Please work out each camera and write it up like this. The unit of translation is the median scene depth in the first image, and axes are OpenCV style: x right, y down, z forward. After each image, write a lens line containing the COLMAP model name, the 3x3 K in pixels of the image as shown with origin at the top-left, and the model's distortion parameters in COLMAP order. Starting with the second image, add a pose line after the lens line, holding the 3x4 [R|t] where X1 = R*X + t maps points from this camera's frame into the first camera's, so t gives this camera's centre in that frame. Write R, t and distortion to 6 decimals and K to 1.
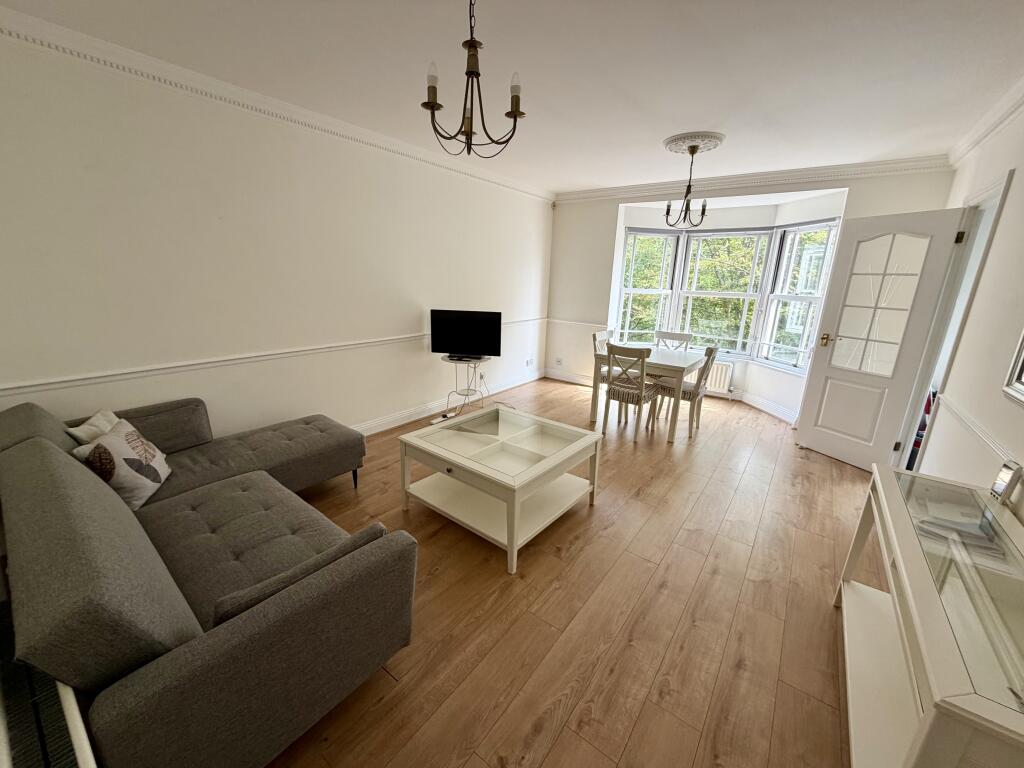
lens RADIAL K [[406.8, 0, 508.8], [0, 406.8, 384.3], [0, 0, 1]] dist [-0.000032, -0.000285]
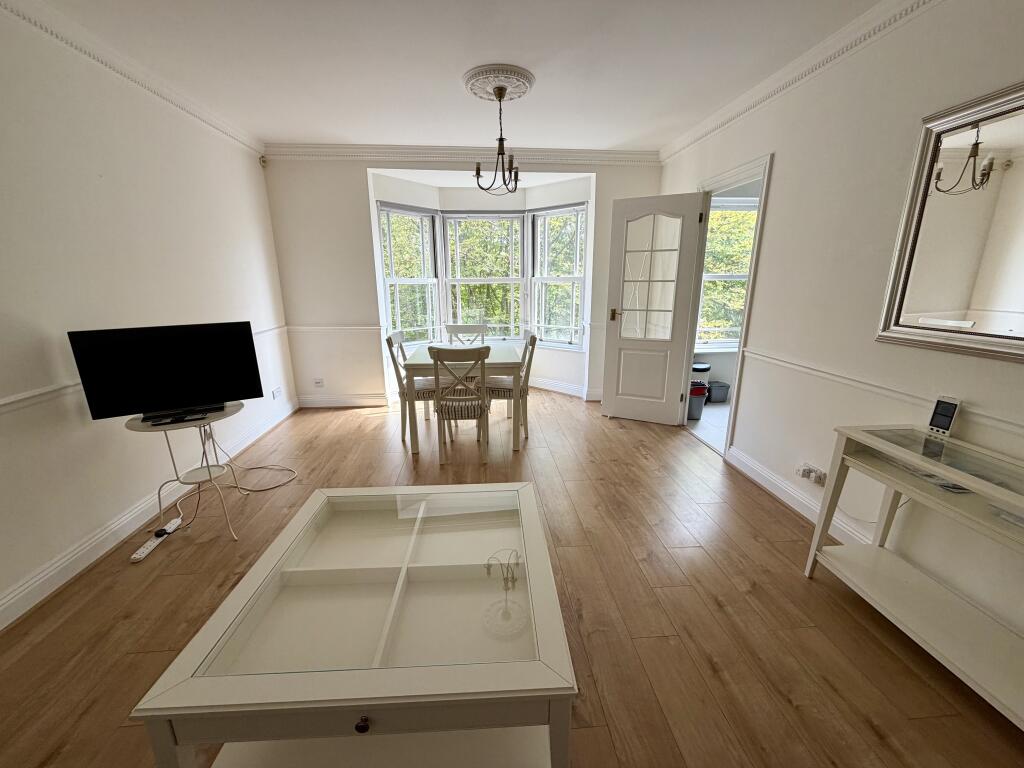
lens RADIAL K [[406.8, 0, 509.9], [0, 406.8, 385.3], [0, 0, 1]] dist [-0.000032, -0.000285]
pose [[0.746860, -0.204383, 0.632794, -0.123798], [0.200358, 0.976538, 0.078933, -0.060833], [-0.634080, 0.067834, 0.770287, 0.332200]]
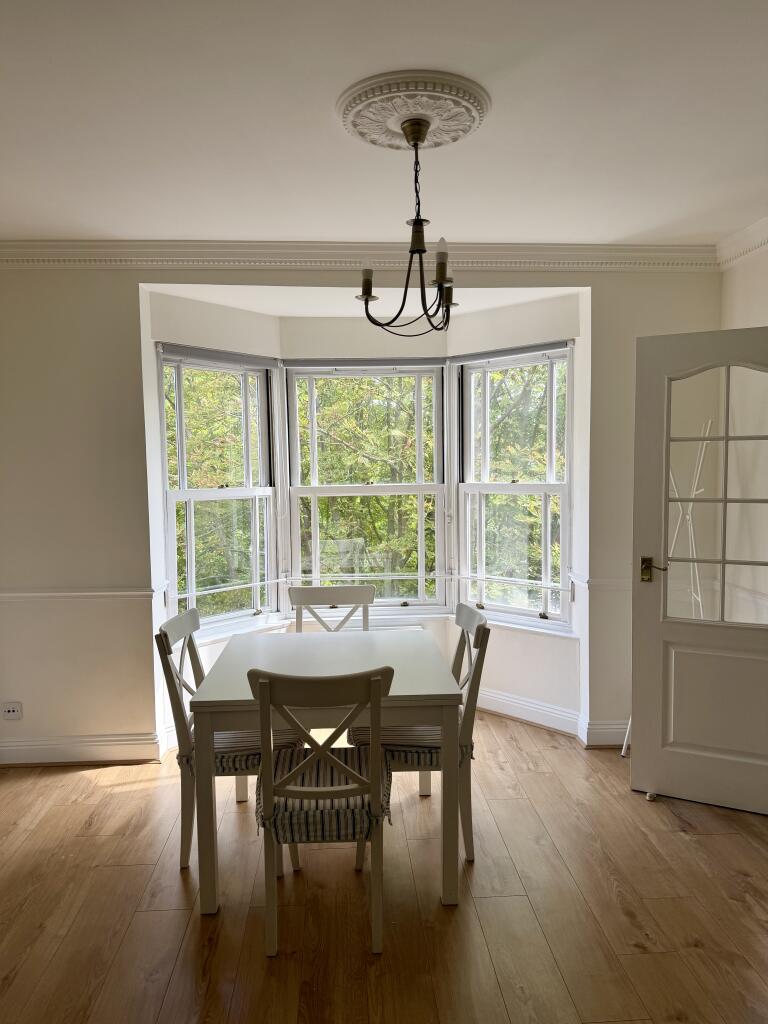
lens RADIAL K [[725.4, 0, 385.3], [0, 725.4, 517.4], [0, 0, 1]] dist [0.035044, -0.012727]
pose [[0.757574, -0.093212, 0.646060, -0.030318], [0.203954, 0.973999, -0.098632, -0.135008], [-0.620068, 0.206488, 0.756887, 0.466319]]
